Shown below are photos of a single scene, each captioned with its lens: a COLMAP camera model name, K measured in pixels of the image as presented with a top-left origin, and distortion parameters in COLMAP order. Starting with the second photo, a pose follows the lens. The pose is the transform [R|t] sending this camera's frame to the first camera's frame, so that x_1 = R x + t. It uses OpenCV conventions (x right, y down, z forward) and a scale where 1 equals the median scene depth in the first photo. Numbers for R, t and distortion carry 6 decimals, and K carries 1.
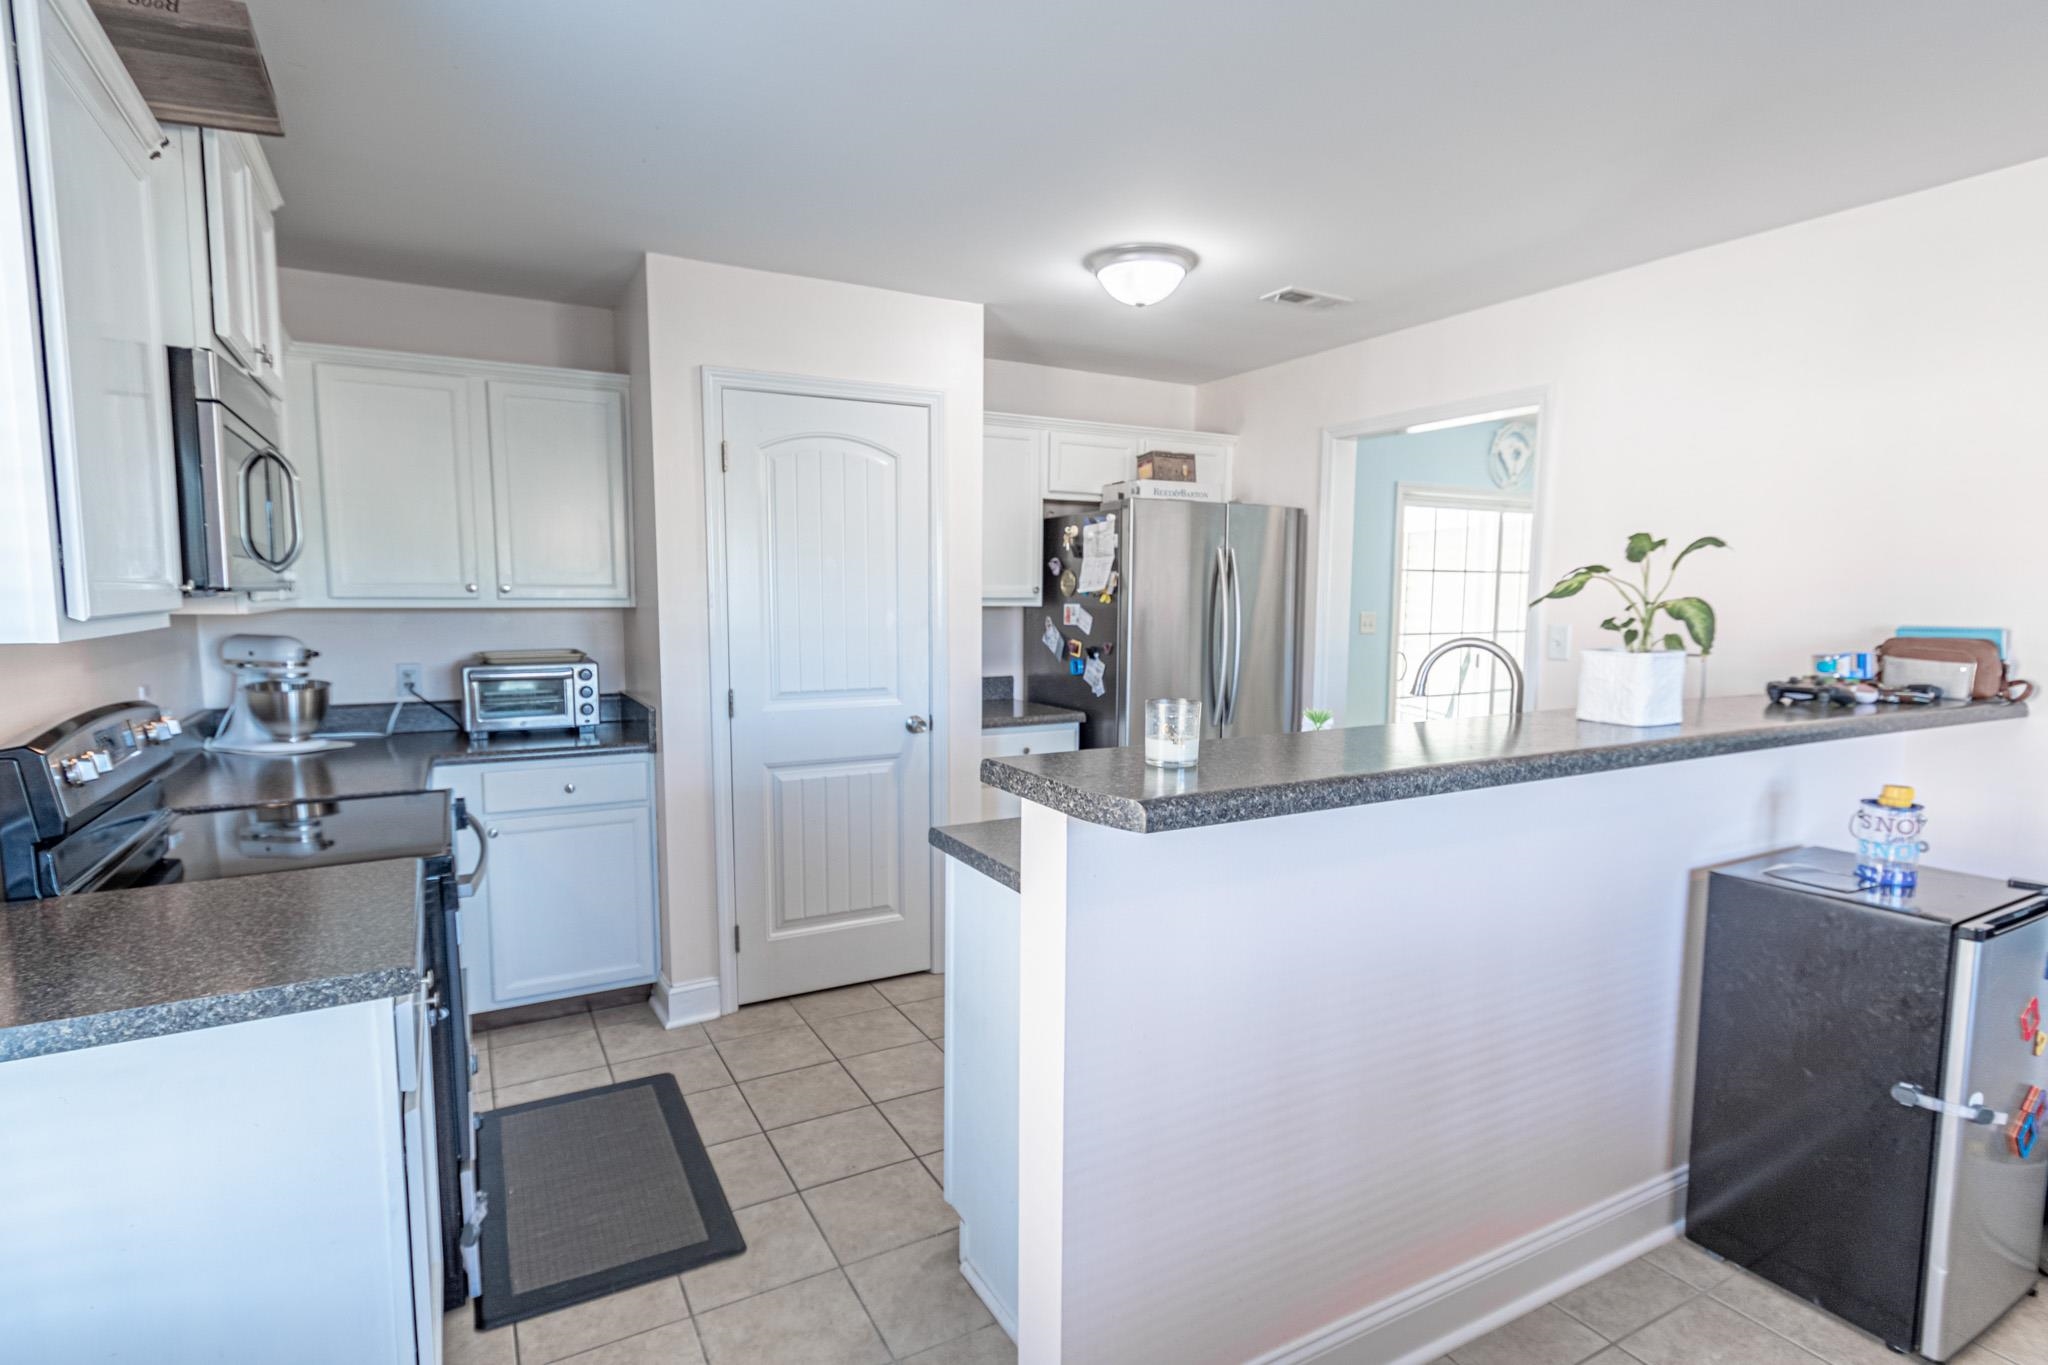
lens RADIAL K [[1030.9, 0, 1026.5], [0, 1030.9, 694.5], [0, 0, 1]] dist [0.020870, 0.000915]
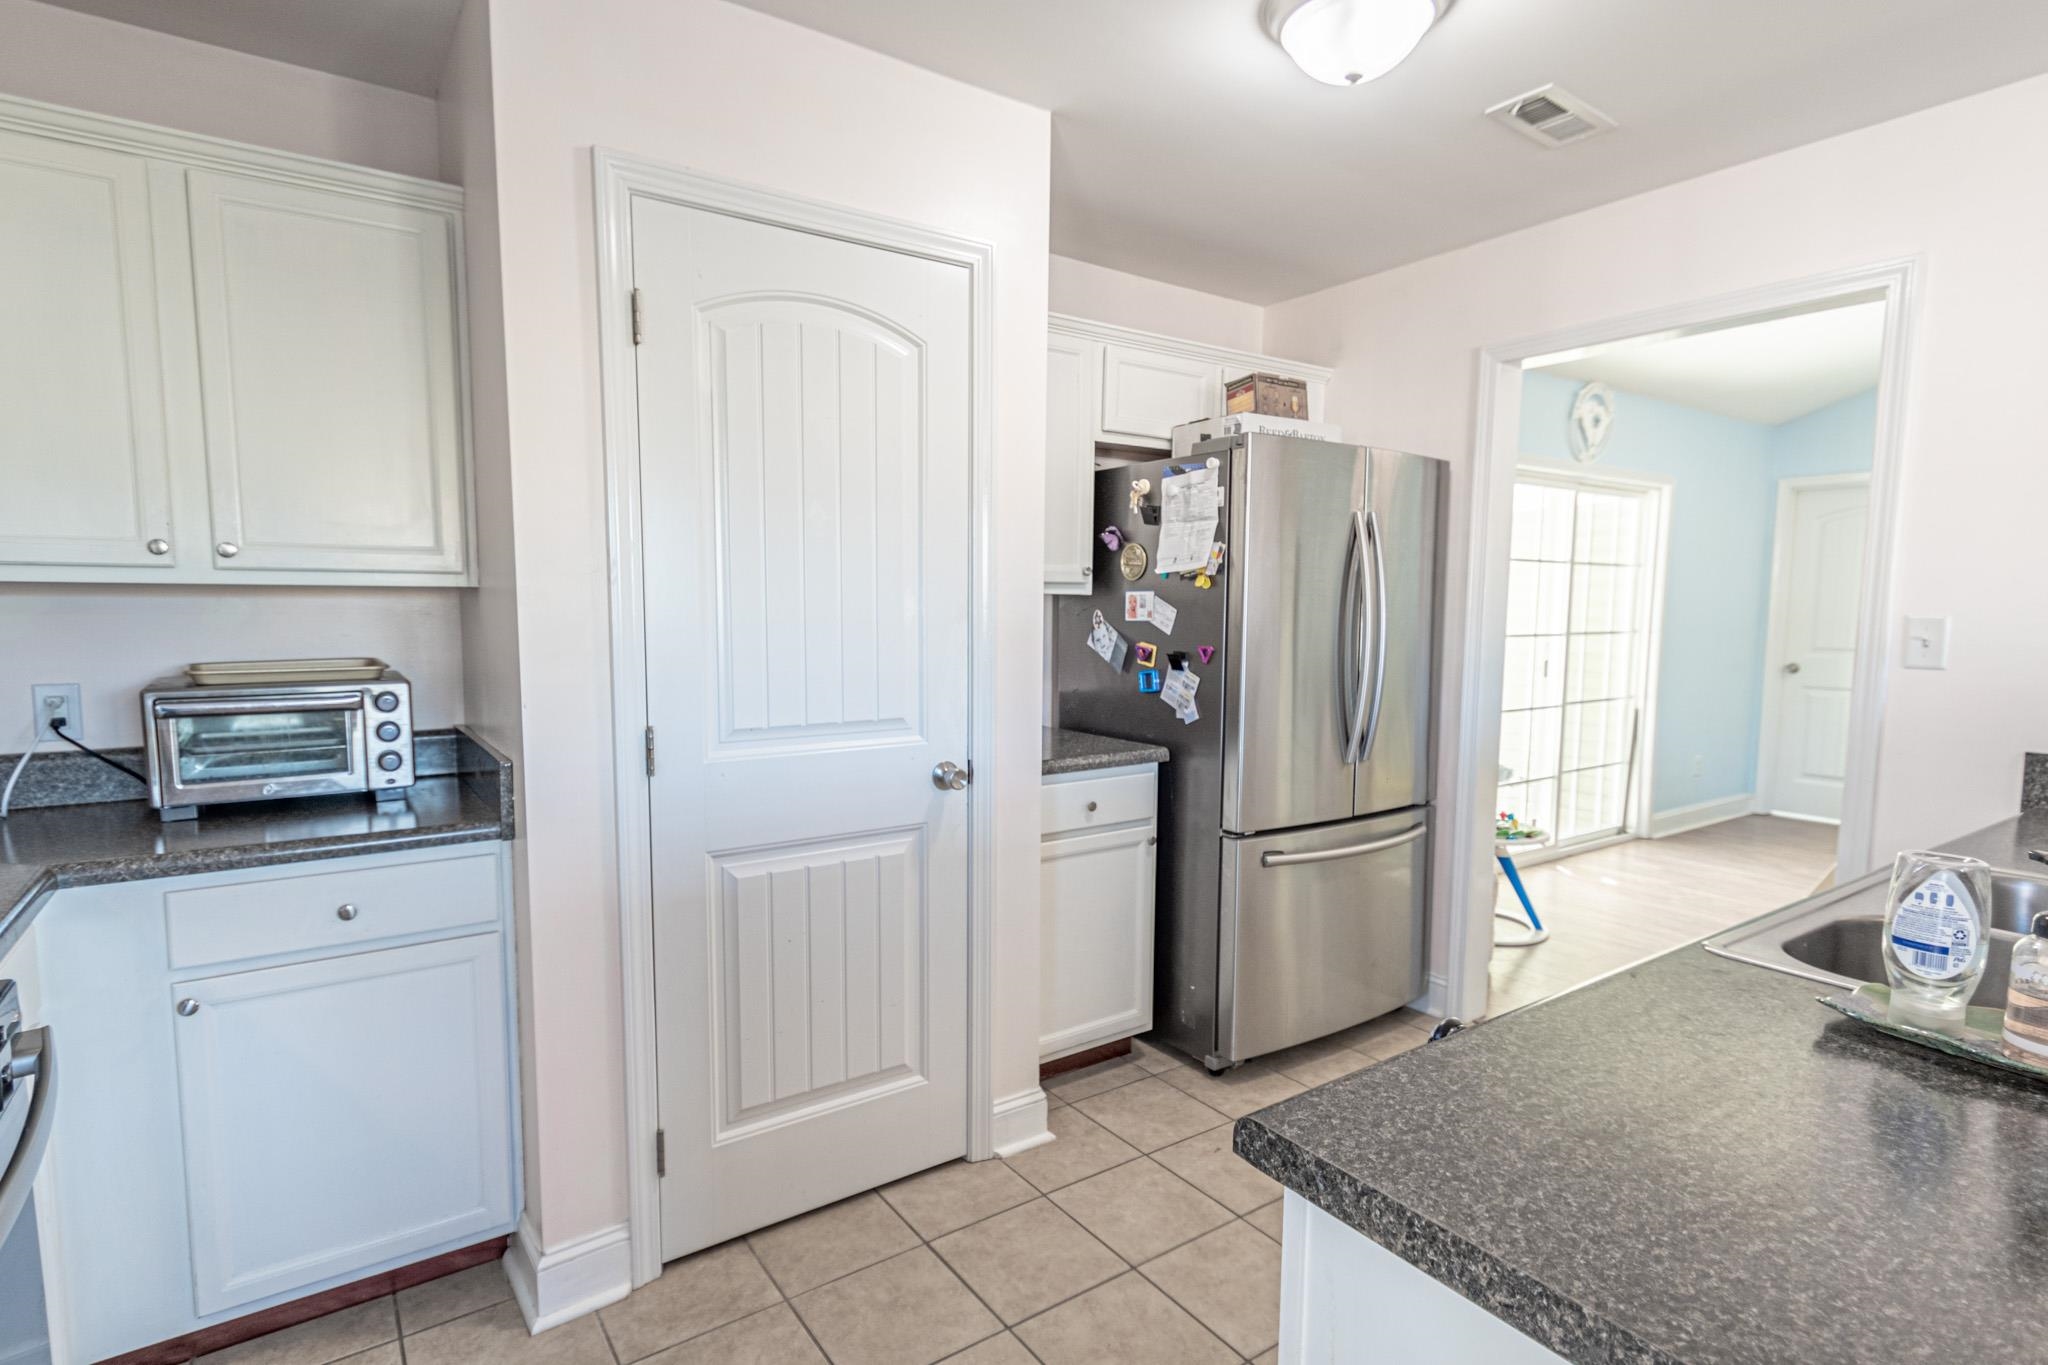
lens RADIAL K [[1030.9, 0, 1025.1], [0, 1030.9, 697.7], [0, 0, 1]] dist [0.020870, 0.000915]
pose [[0.994912, -0.007213, 0.100488, -0.125047], [0.007645, 0.999963, -0.003922, -0.016045], [-0.100456, 0.004670, 0.994931, 0.373810]]
